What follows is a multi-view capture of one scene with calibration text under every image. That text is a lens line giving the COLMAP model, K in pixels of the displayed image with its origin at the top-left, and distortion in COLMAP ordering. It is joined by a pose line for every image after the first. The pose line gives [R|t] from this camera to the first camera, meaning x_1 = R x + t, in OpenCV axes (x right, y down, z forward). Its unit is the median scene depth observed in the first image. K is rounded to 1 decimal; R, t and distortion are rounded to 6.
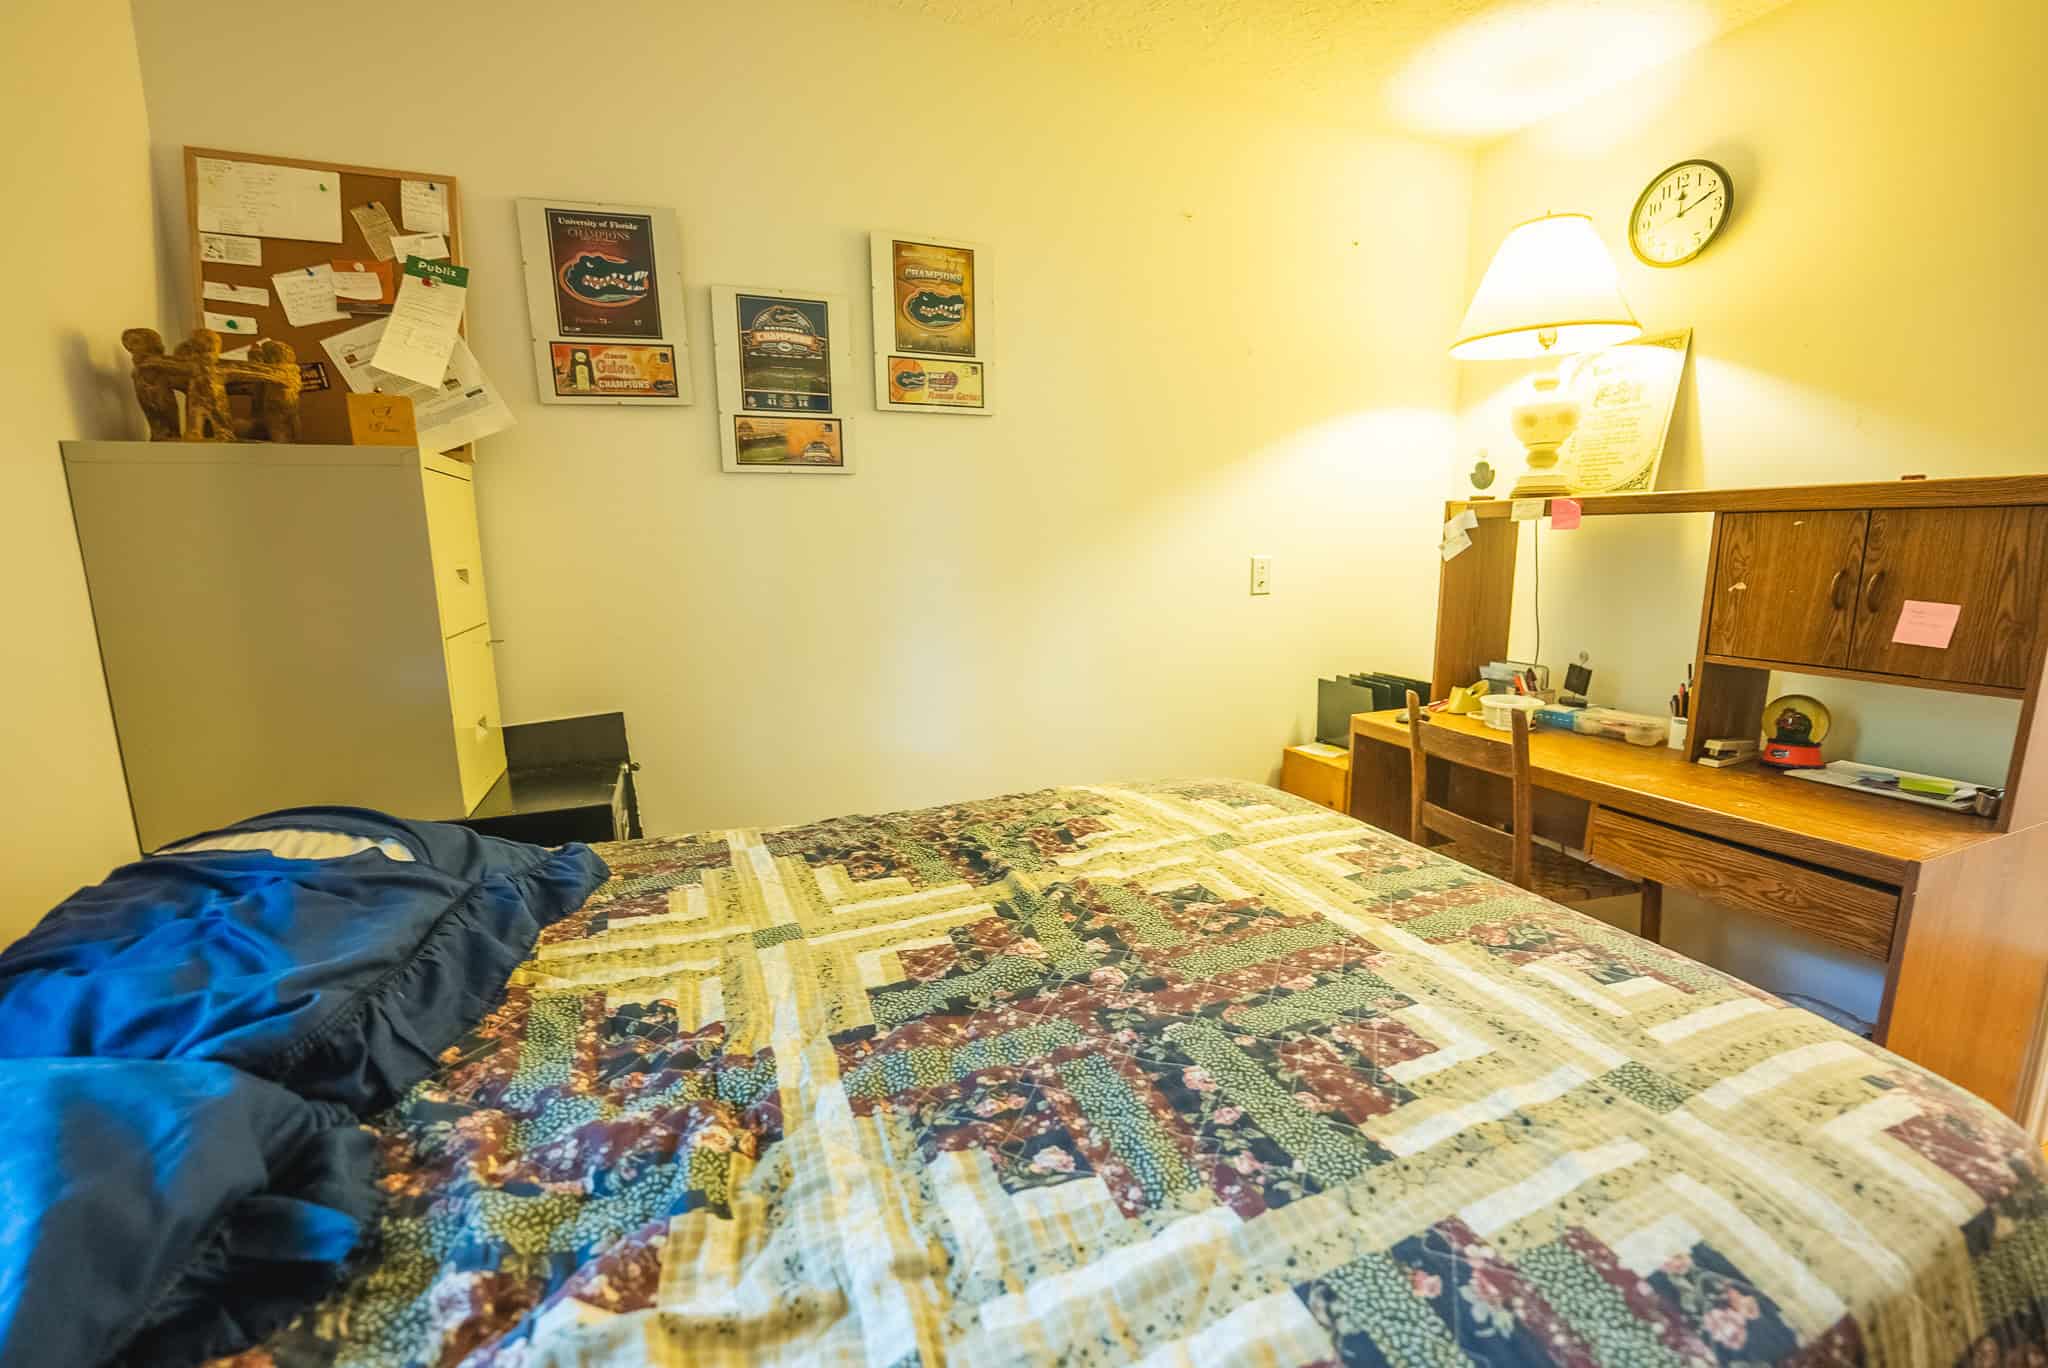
lens RADIAL K [[837.1, 0, 1040.9], [0, 837.1, 690.8], [0, 0, 1]] dist [-0.032958, 0.004518]
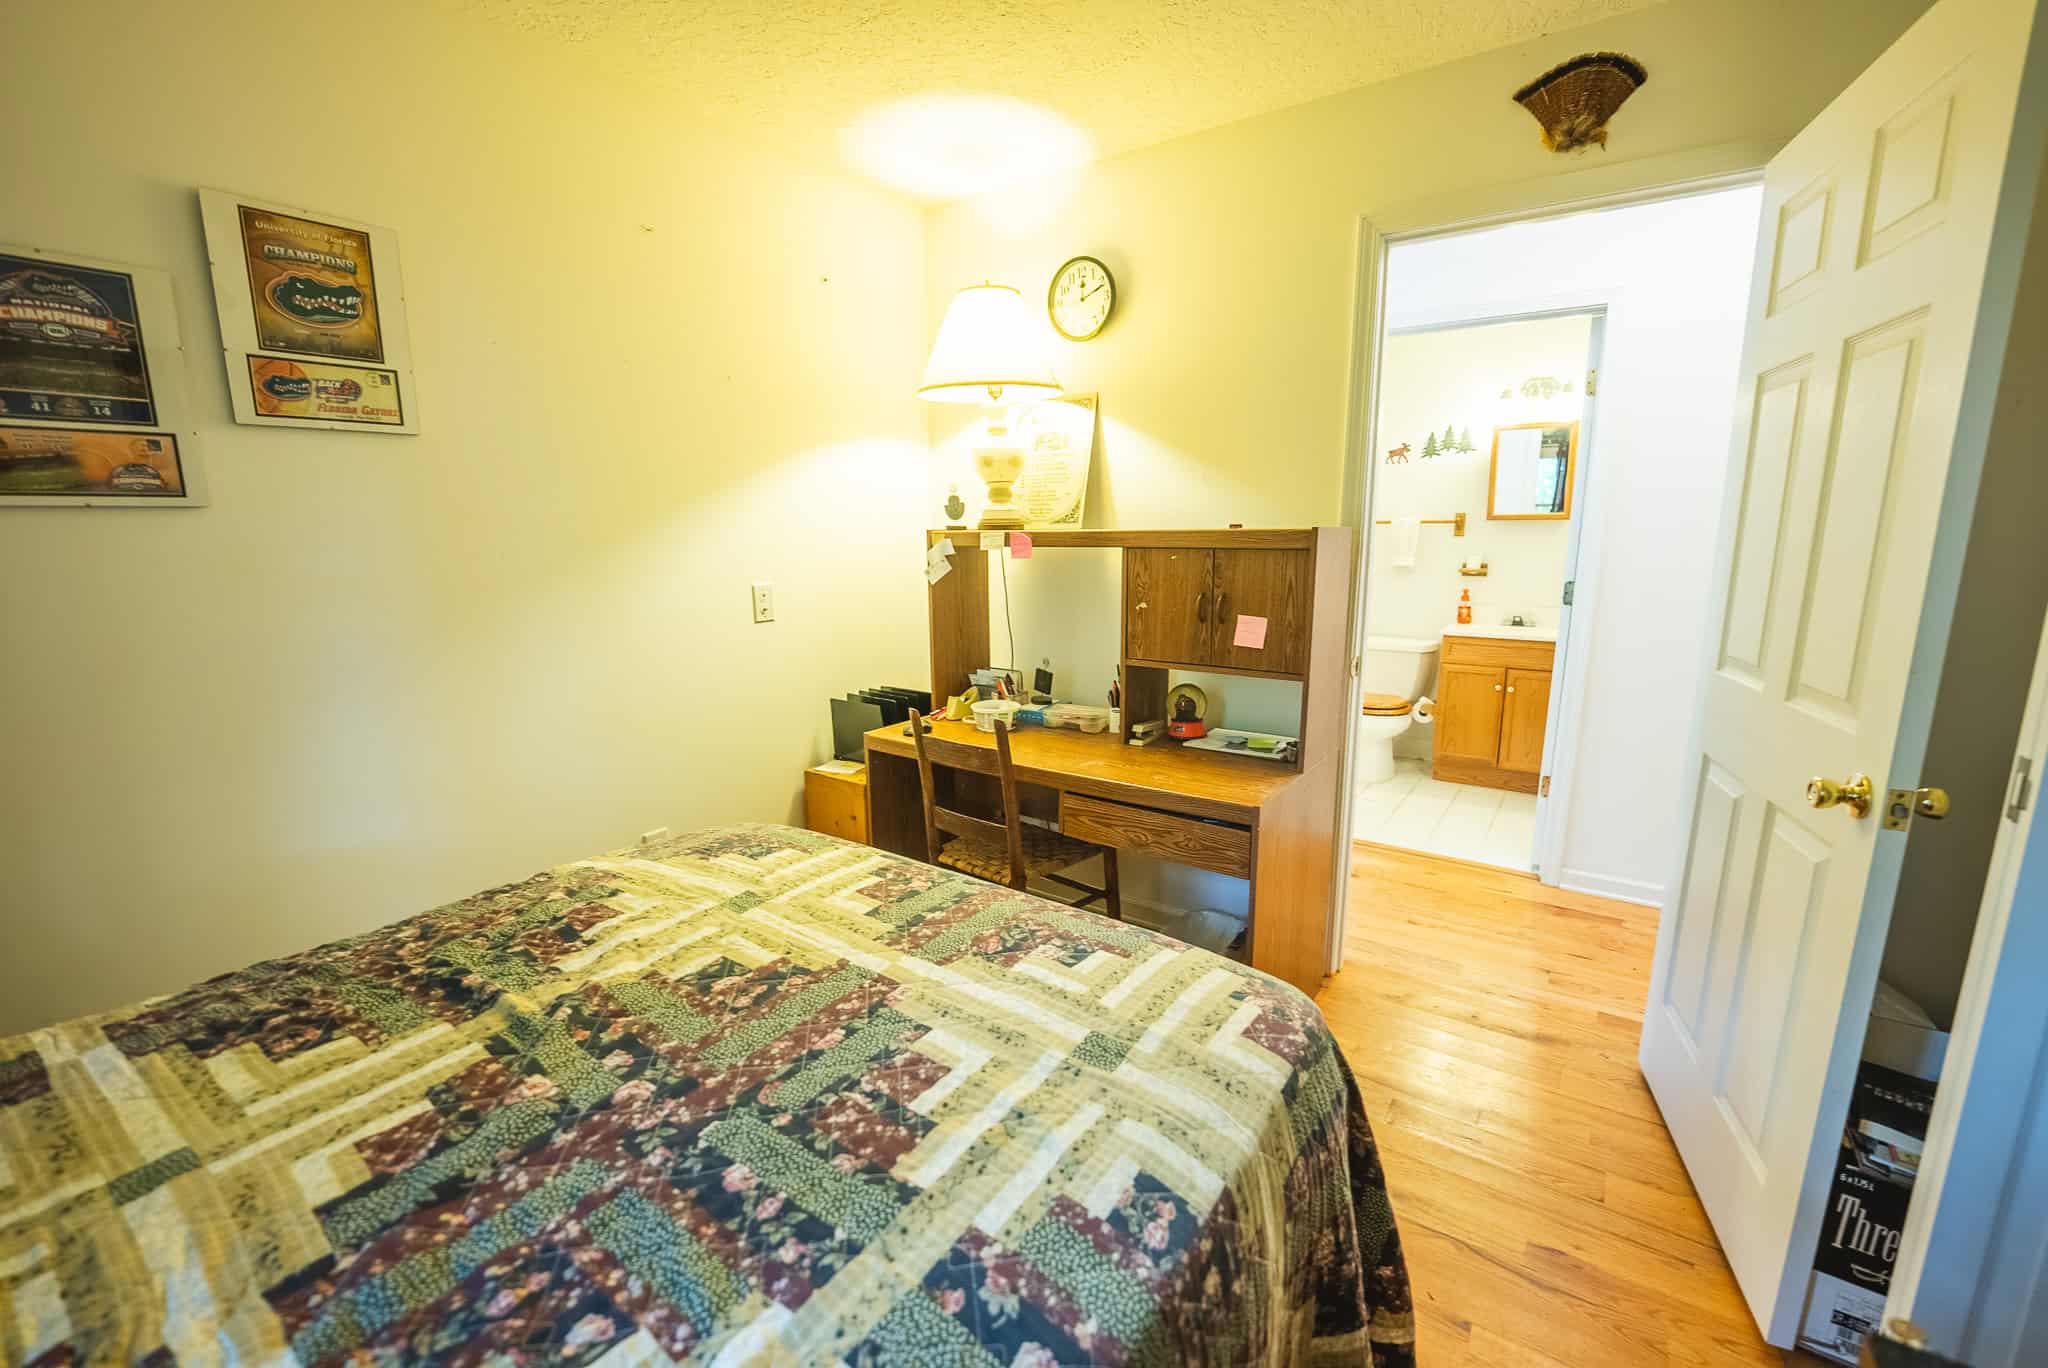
lens RADIAL K [[837.1, 0, 1040.9], [0, 837.1, 690.8], [0, 0, 1]] dist [-0.032958, 0.004518]
pose [[0.844344, -0.100247, 0.526339, 0.017983], [0.094903, 0.994790, 0.037226, -0.076347], [-0.527329, 0.018520, 0.849459, -0.037804]]
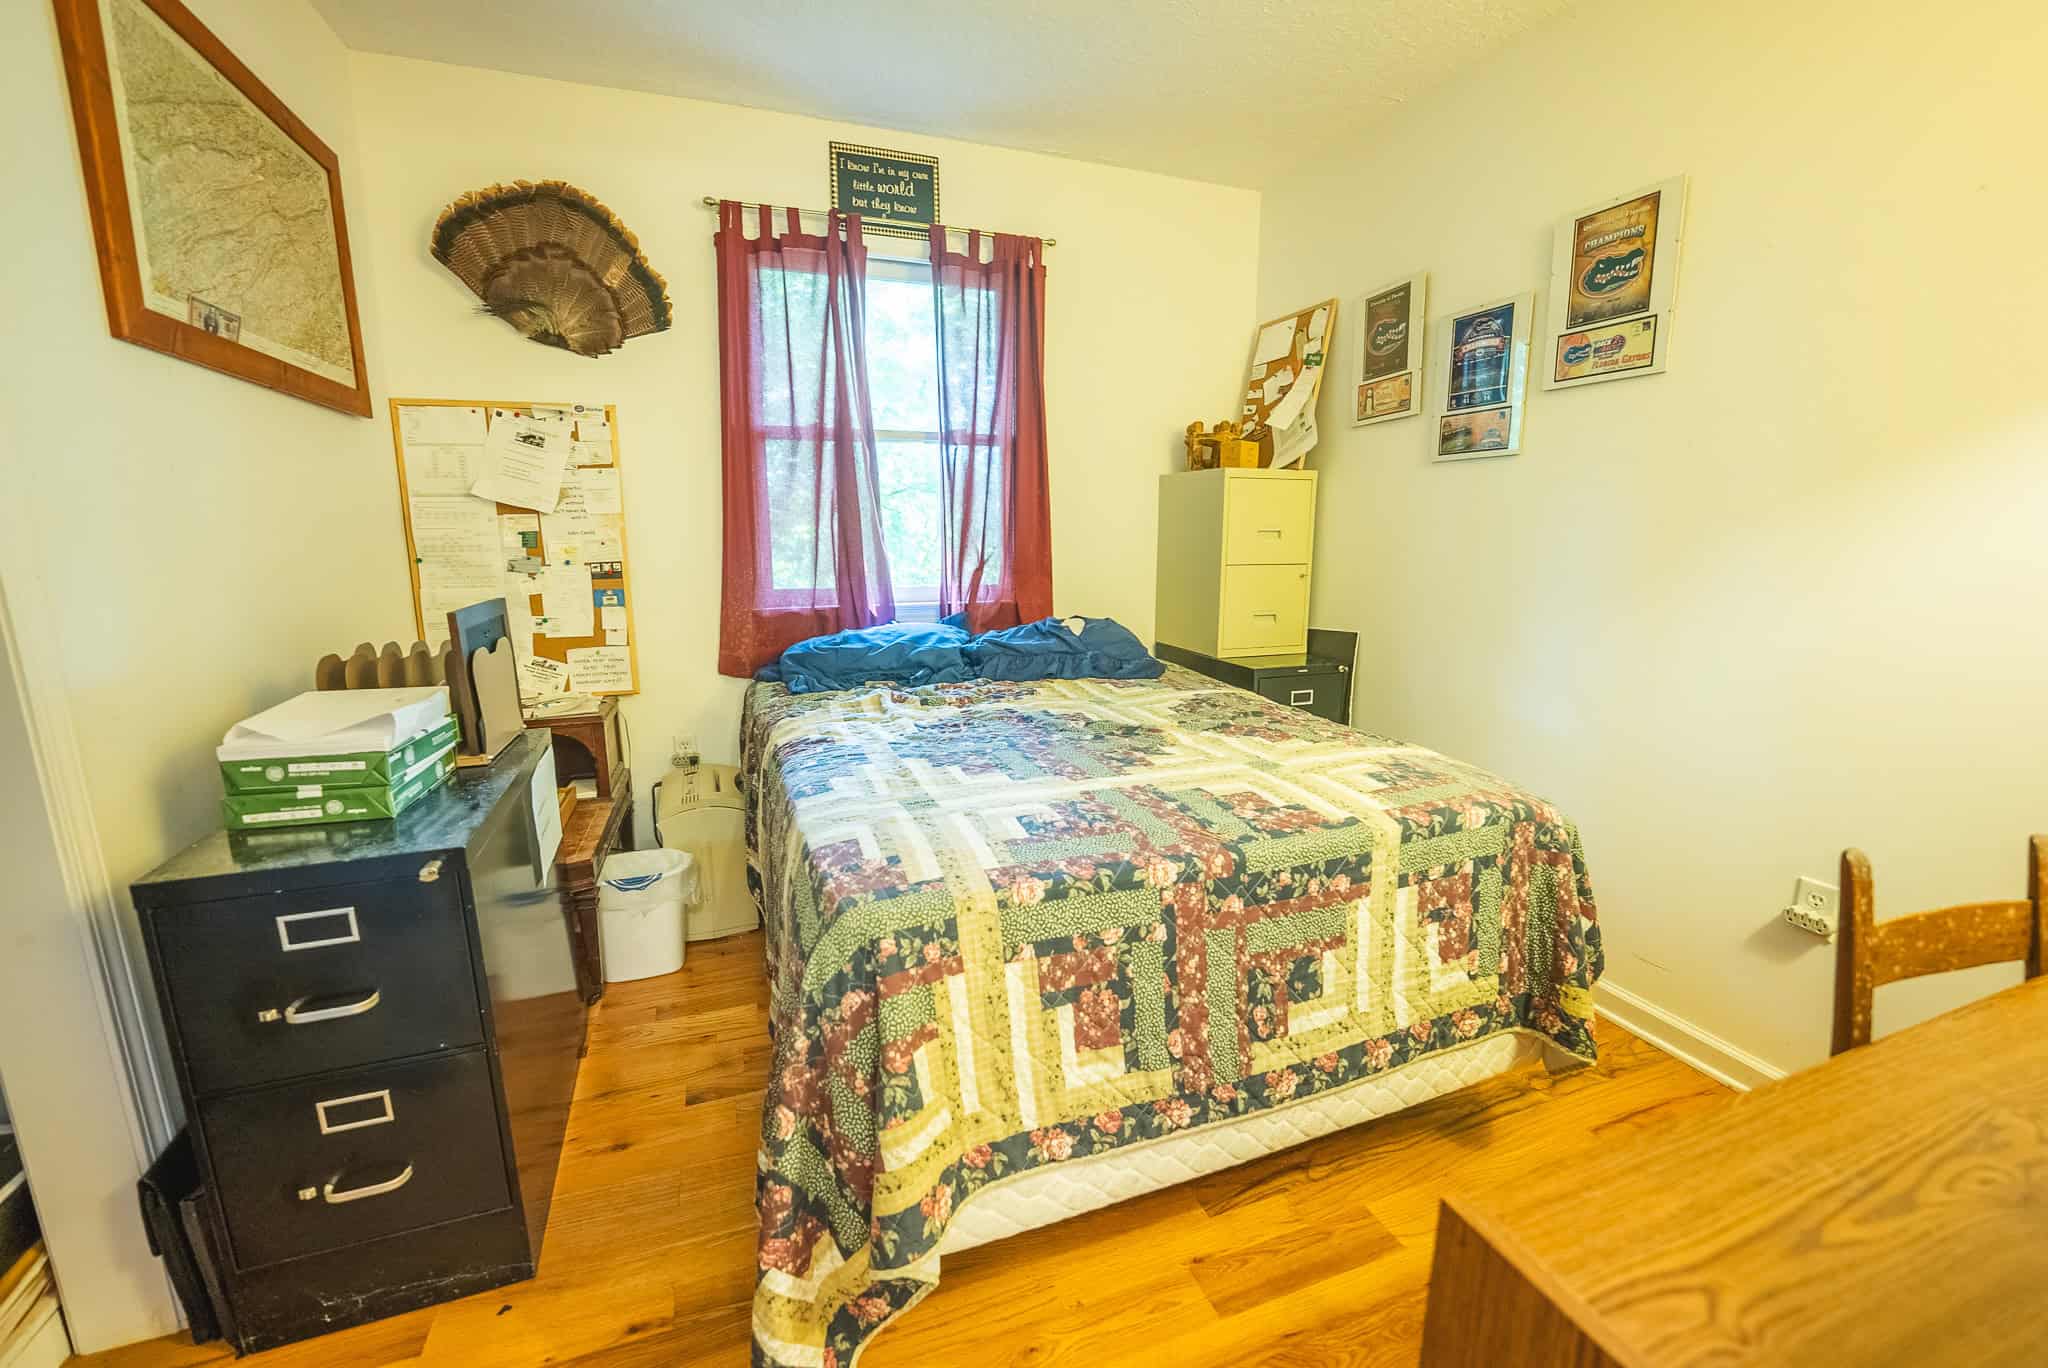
lens RADIAL K [[838.5, 0, 1043.4], [0, 838.5, 691.0], [0, 0, 1]] dist [-0.035049, 0.006368]
pose [[-0.040104, 0.200948, -0.978781, 1.441933], [-0.175749, 0.962878, 0.204884, -0.116617], [0.983618, 0.180237, -0.003298, 0.701139]]
